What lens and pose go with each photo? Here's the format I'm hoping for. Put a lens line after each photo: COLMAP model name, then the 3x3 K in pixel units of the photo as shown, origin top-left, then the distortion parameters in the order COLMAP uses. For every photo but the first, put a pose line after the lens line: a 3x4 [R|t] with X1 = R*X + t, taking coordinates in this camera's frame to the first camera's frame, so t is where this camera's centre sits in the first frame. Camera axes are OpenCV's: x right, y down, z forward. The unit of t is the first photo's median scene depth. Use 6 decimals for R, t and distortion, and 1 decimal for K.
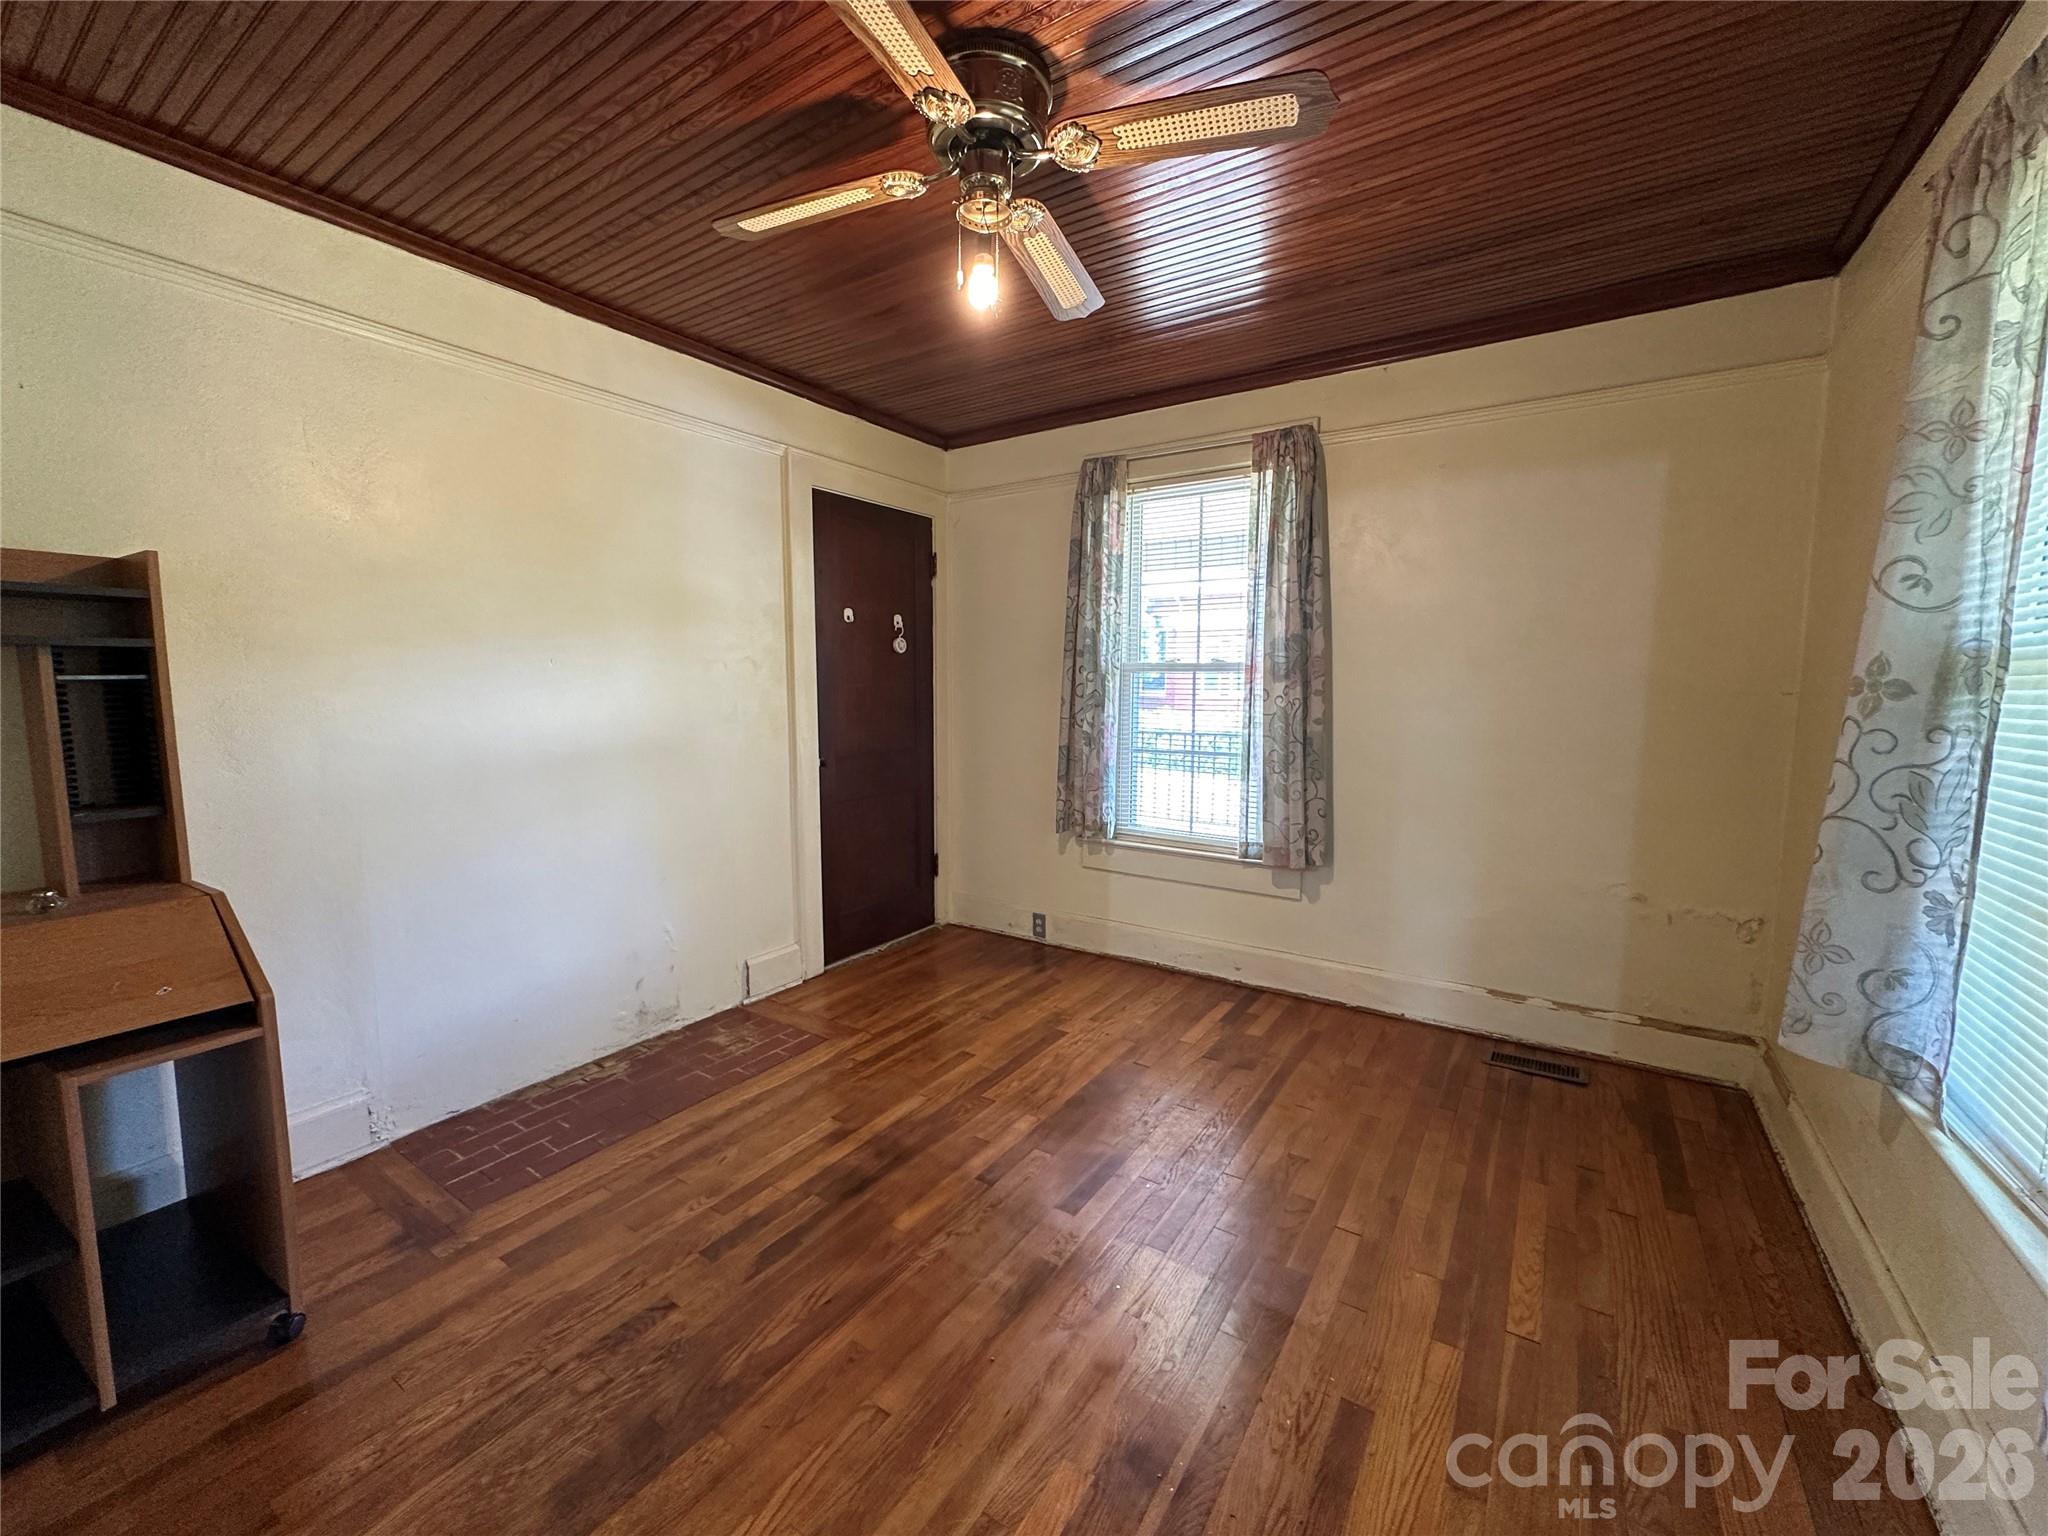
lens RADIAL K [[820.1, 0, 1023.5], [0, 820.1, 765.3], [0, 0, 1]] dist [-0.001912, -0.000120]
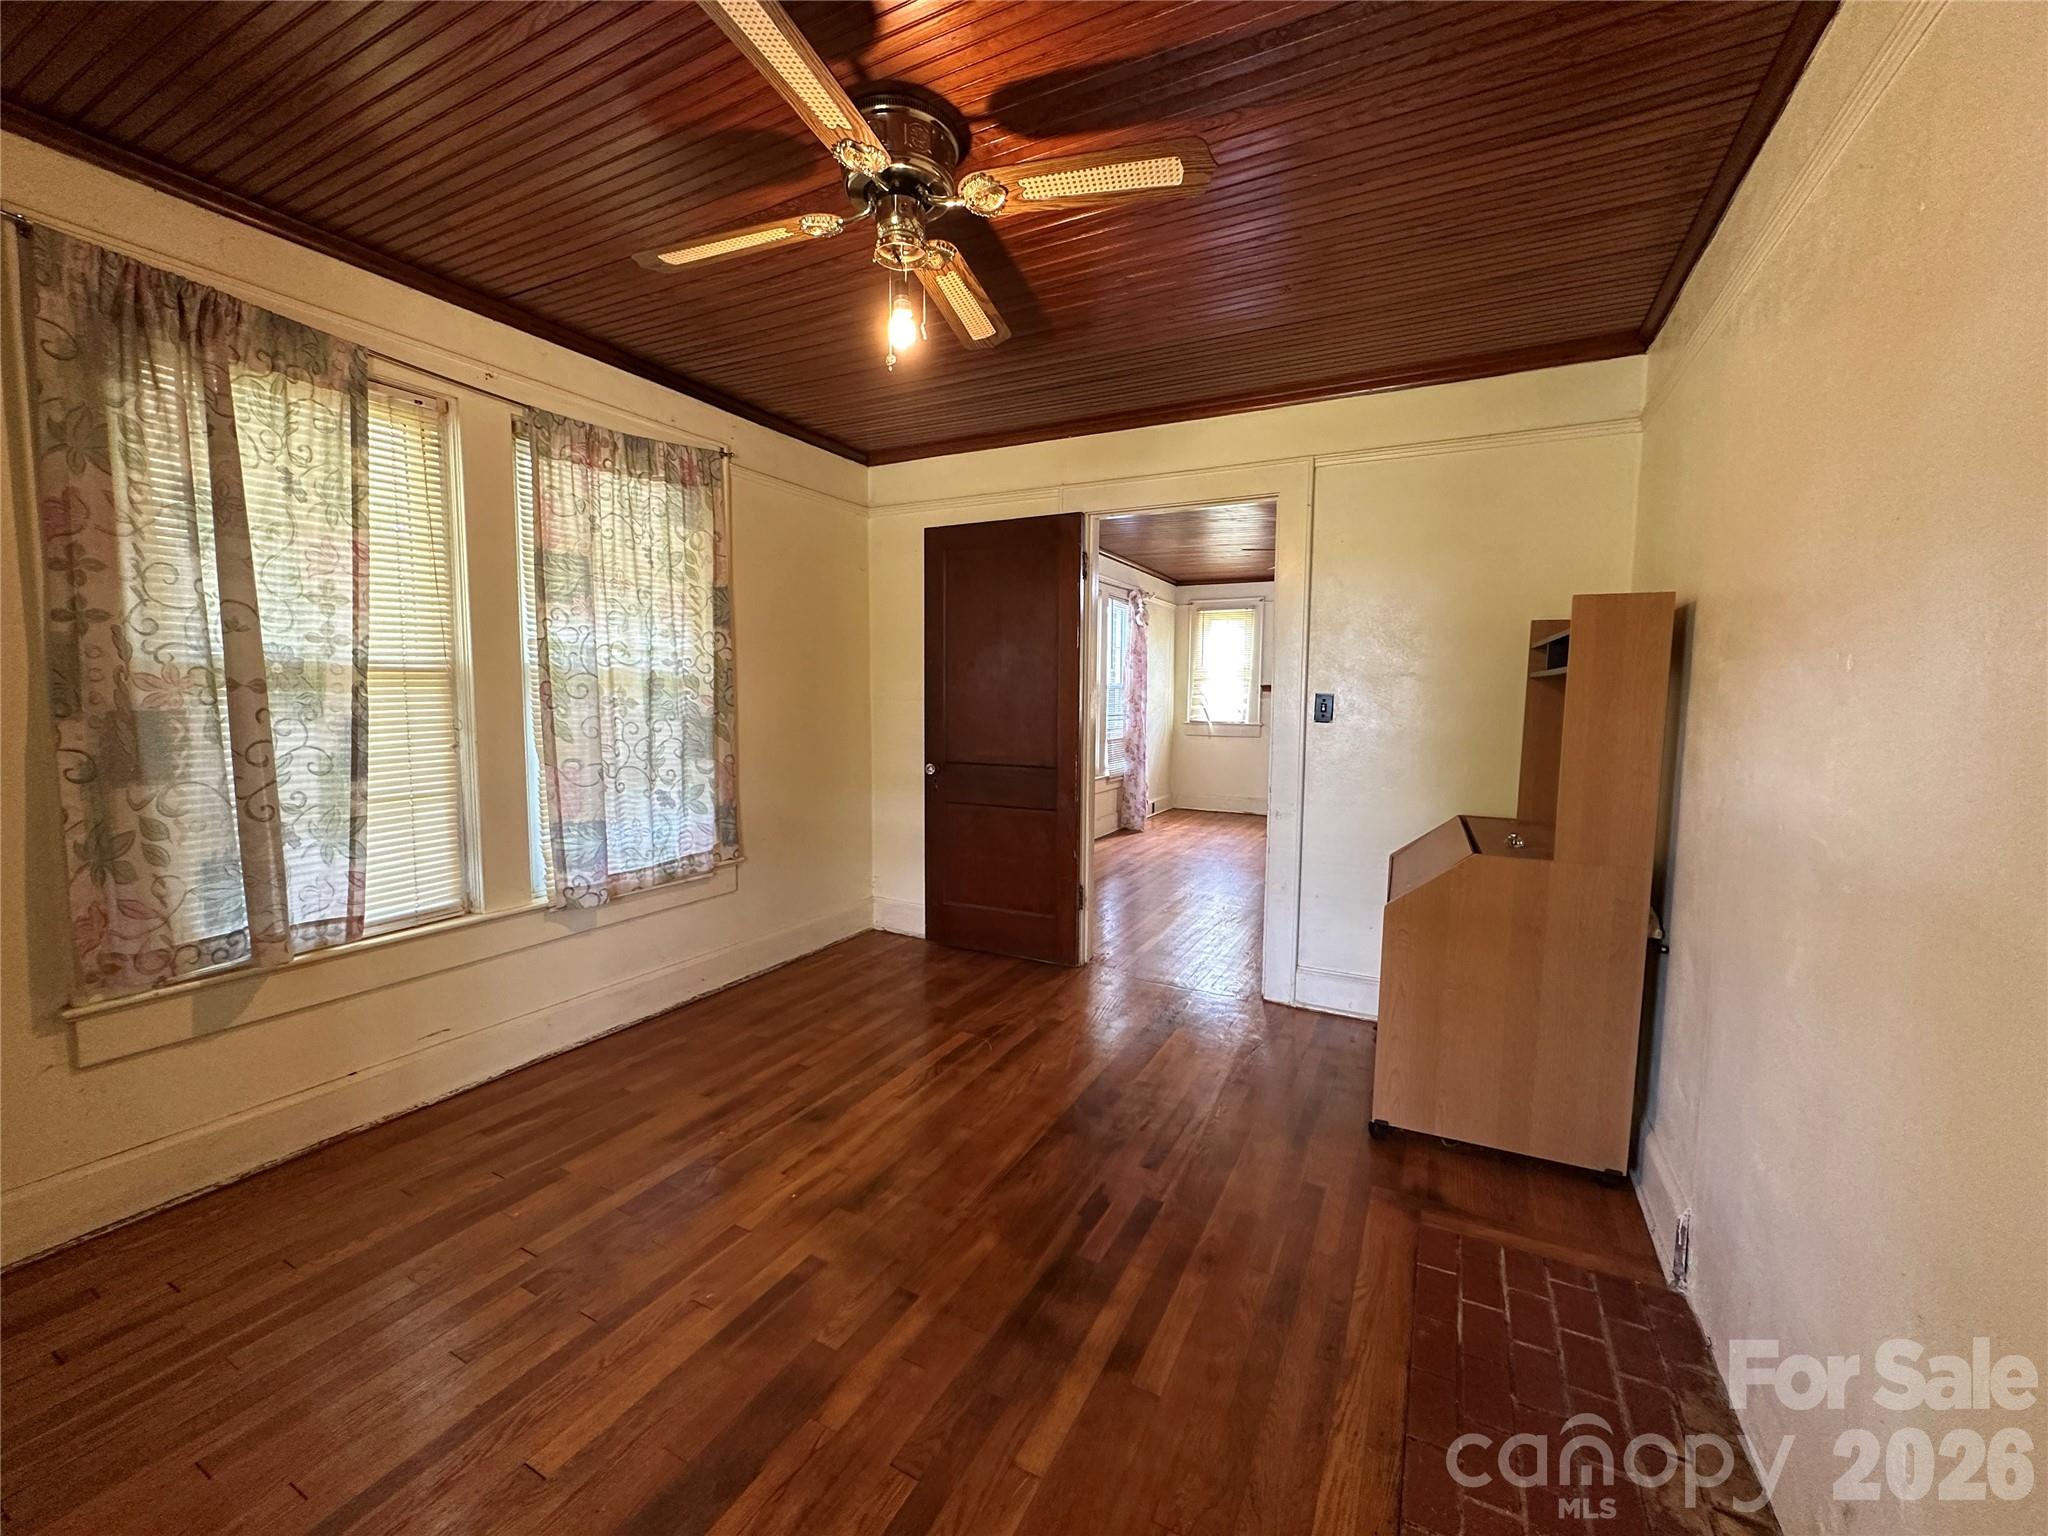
lens RADIAL K [[820.1, 0, 1023.5], [0, 820.1, 765.3], [0, 0, 1]] dist [-0.001912, -0.000120]
pose [[-0.994555, -0.003961, -0.104137, -0.075564], [-0.023447, 0.982161, 0.186572, -0.173726], [0.101541, 0.187998, -0.976906, 1.711220]]
